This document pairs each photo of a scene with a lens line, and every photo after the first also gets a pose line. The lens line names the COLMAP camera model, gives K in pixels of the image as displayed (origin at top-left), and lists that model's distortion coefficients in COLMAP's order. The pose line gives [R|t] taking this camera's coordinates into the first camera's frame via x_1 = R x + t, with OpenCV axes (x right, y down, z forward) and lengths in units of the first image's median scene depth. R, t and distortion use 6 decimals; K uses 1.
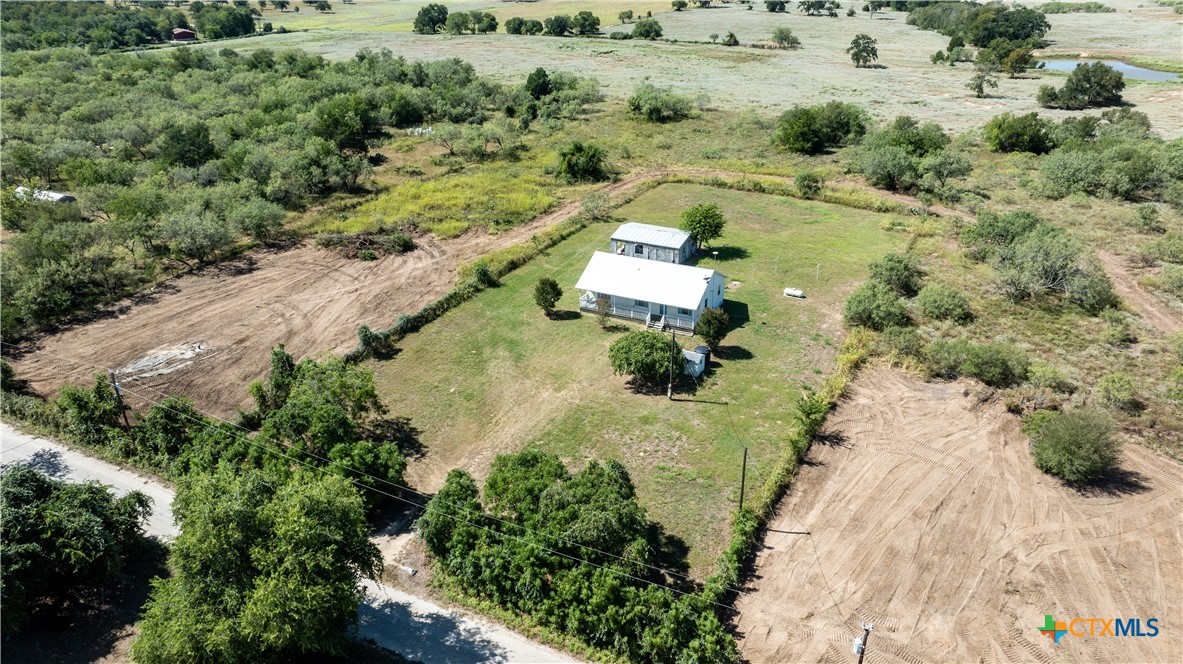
lens RADIAL K [[844.2, 0, 587.6], [0, 844.2, 323.5], [0, 0, 1]] dist [-0.029999, 0.028828]
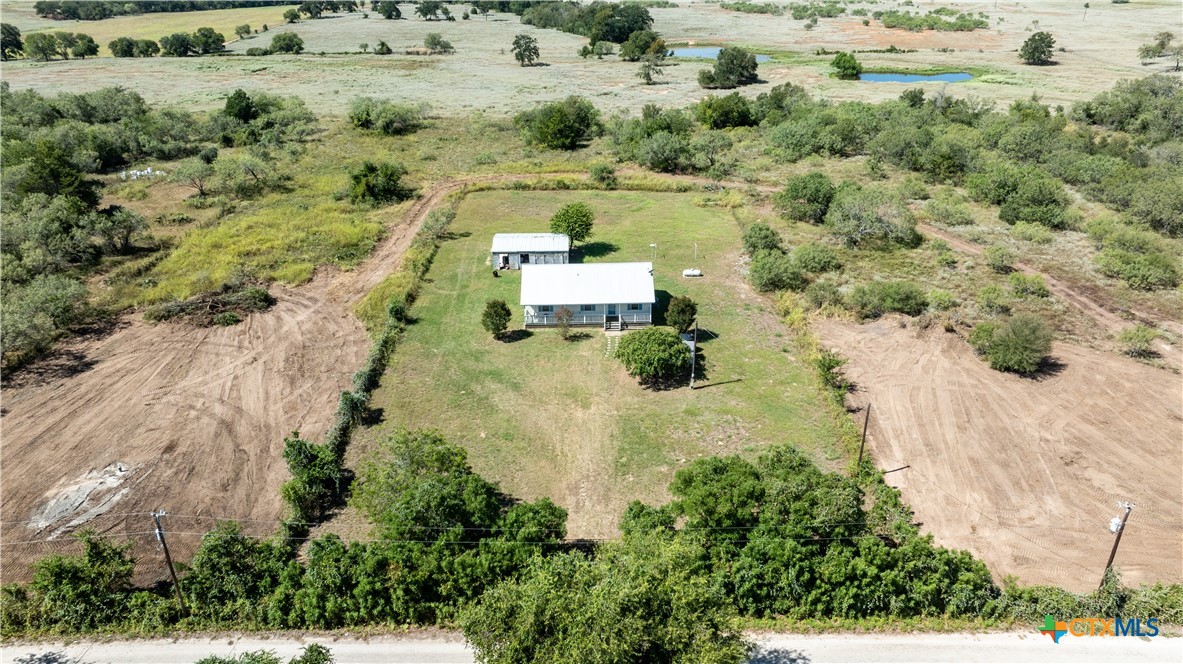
lens RADIAL K [[844.2, 0, 591.6], [0, 844.2, 328.2], [0, 0, 1]] dist [-0.029999, 0.028828]
pose [[0.879013, -0.199096, 0.433239, -0.238145], [0.200495, 0.978751, 0.042994, -0.027477], [-0.432593, 0.049070, 0.900253, 0.070221]]
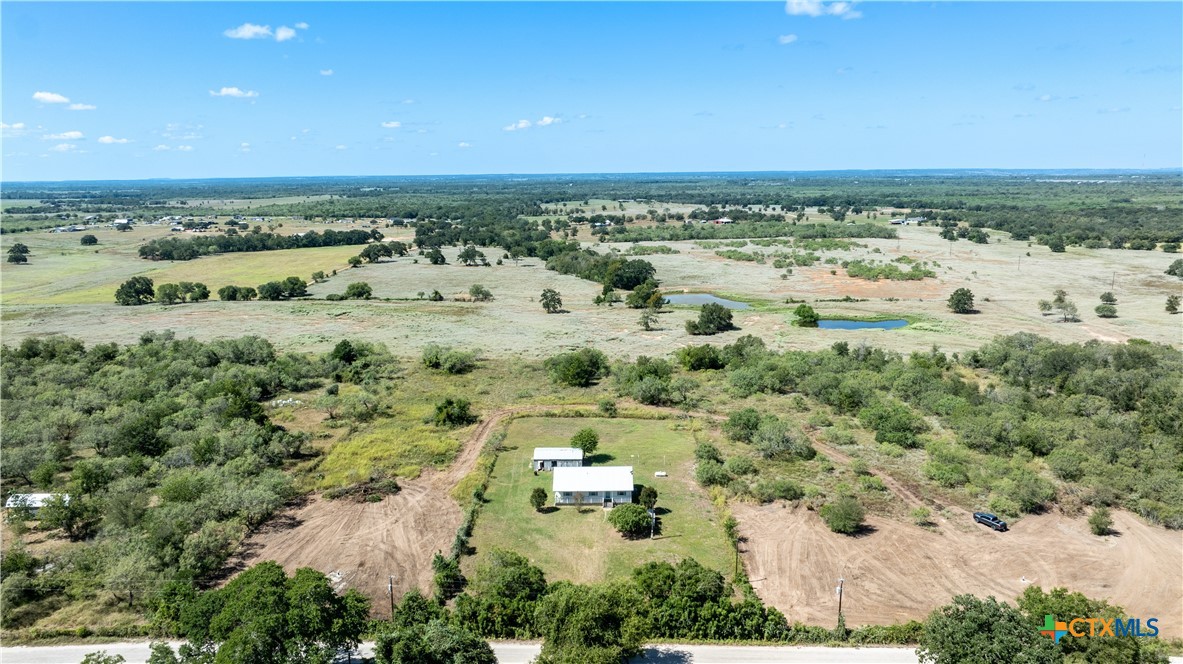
lens RADIAL K [[844.2, 0, 592.0], [0, 844.2, 335.5], [0, 0, 1]] dist [-0.029999, 0.028828]
pose [[0.888254, -0.083337, 0.451730, -0.423272], [0.189873, 0.962073, -0.195868, 0.000128], [-0.418274, 0.259752, 0.870388, -0.325602]]
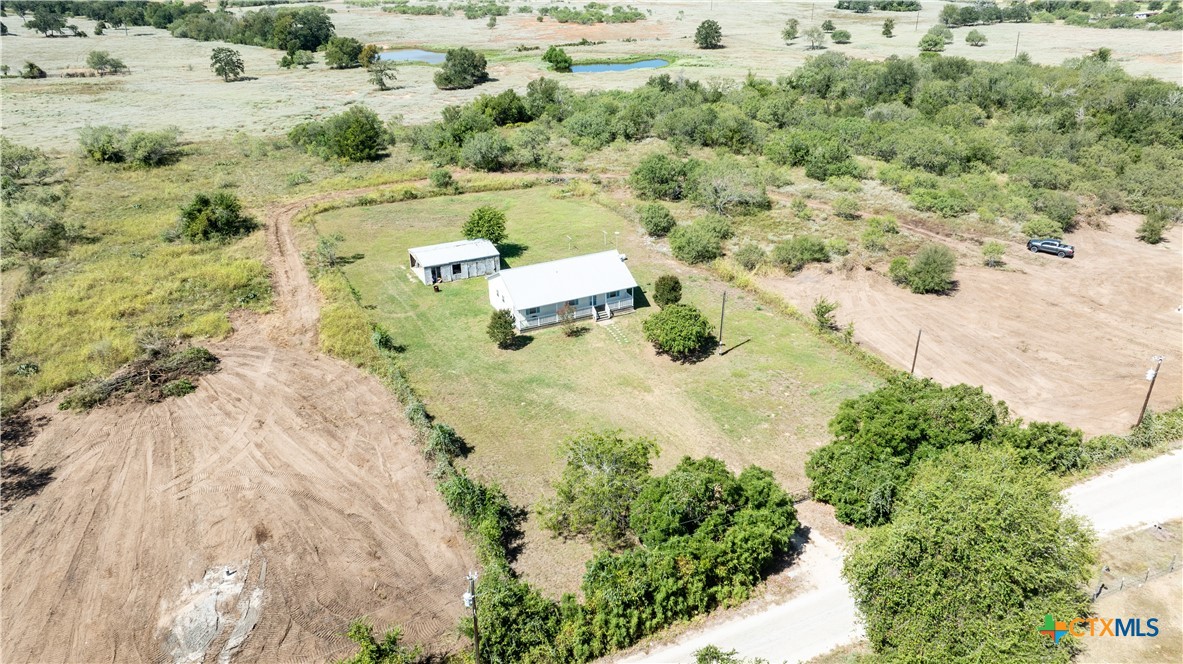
lens RADIAL K [[844.2, 0, 596.1], [0, 844.2, 324.3], [0, 0, 1]] dist [-0.029999, 0.028828]
pose [[0.592948, -0.333190, 0.733074, -0.428887], [0.341132, 0.928588, 0.146127, -0.088659], [-0.729412, 0.163429, 0.664266, 0.207850]]
